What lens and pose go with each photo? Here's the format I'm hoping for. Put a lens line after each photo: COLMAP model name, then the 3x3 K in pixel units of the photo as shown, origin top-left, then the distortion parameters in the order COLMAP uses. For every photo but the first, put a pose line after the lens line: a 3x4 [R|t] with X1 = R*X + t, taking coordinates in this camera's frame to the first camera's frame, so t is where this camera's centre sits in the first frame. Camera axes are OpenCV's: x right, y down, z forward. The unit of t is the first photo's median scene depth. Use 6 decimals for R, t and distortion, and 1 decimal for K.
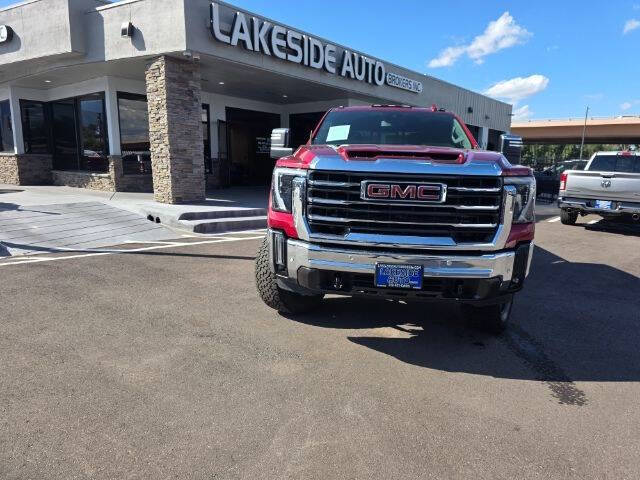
lens RADIAL K [[431.9, 0, 330.0], [0, 431.9, 241.3], [0, 0, 1]] dist [0.052628, -0.046819]
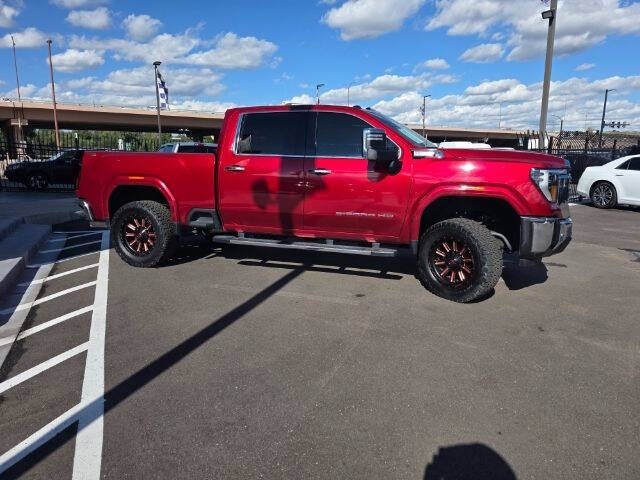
lens RADIAL K [[431.9, 0, 328.9], [0, 431.9, 230.9], [0, 0, 1]] dist [0.052628, -0.046819]
pose [[0.227503, -0.194231, 0.954210, -0.547370], [0.178604, 0.971605, 0.155189, -0.110208], [-0.957258, 0.135119, 0.255733, 0.469625]]
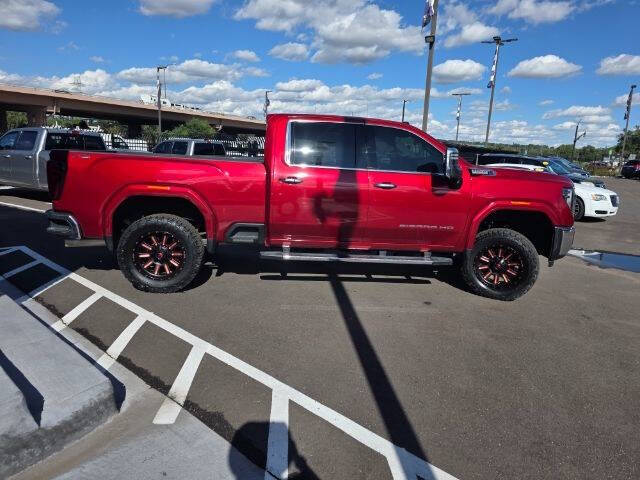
lens RADIAL K [[433.1, 0, 330.5], [0, 433.1, 232.8], [0, 0, 1]] dist [0.049870, -0.047012]
pose [[-0.187107, -0.217087, 0.958052, -0.548764], [0.122512, 0.962505, 0.242023, -0.183159], [-0.974670, 0.162657, -0.153495, 0.765343]]
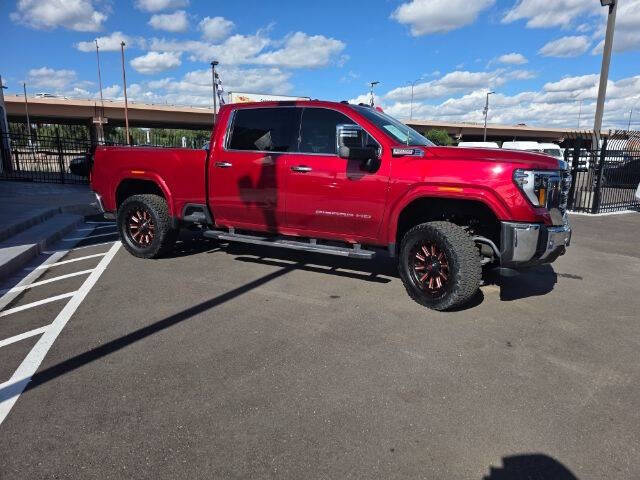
lens RADIAL K [[431.9, 0, 329.3], [0, 431.9, 240.8], [0, 0, 1]] dist [0.052628, -0.046819]
pose [[0.364100, -0.204508, 0.908629, -0.508550], [0.162360, 0.974593, 0.154295, -0.091381], [-0.917099, 0.091347, 0.388053, 0.381220]]
